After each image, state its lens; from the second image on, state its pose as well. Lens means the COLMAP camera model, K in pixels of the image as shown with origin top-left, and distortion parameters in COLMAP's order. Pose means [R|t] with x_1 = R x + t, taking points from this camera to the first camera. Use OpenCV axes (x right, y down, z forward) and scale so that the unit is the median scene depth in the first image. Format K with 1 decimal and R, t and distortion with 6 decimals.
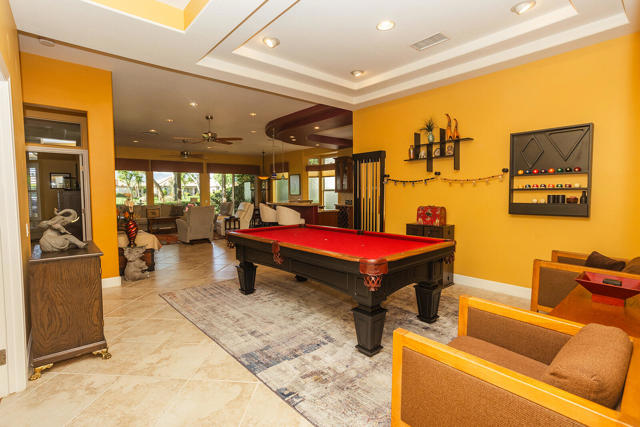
lens RADIAL K [[305.8, 0, 314.5], [0, 305.8, 212.9], [0, 0, 1]] dist [-0.010949, 0.002996]
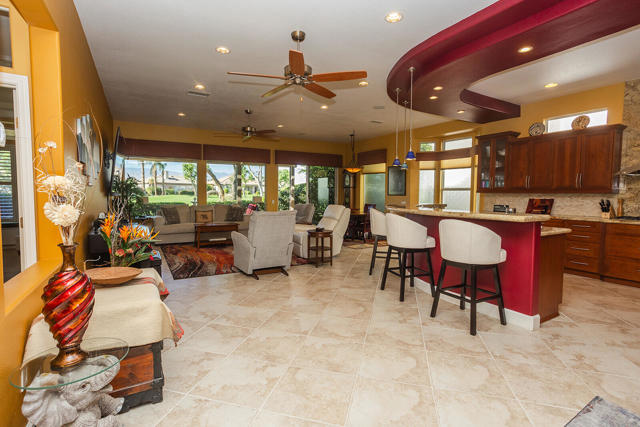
lens RADIAL K [[305.8, 0, 317.3], [0, 305.8, 215.3], [0, 0, 1]] dist [-0.010949, 0.002996]
pose [[0.985565, 0.030108, -0.166596, -0.126174], [-0.029178, 0.999542, 0.008025, -0.013943], [0.166761, -0.003048, 0.985993, 0.291351]]
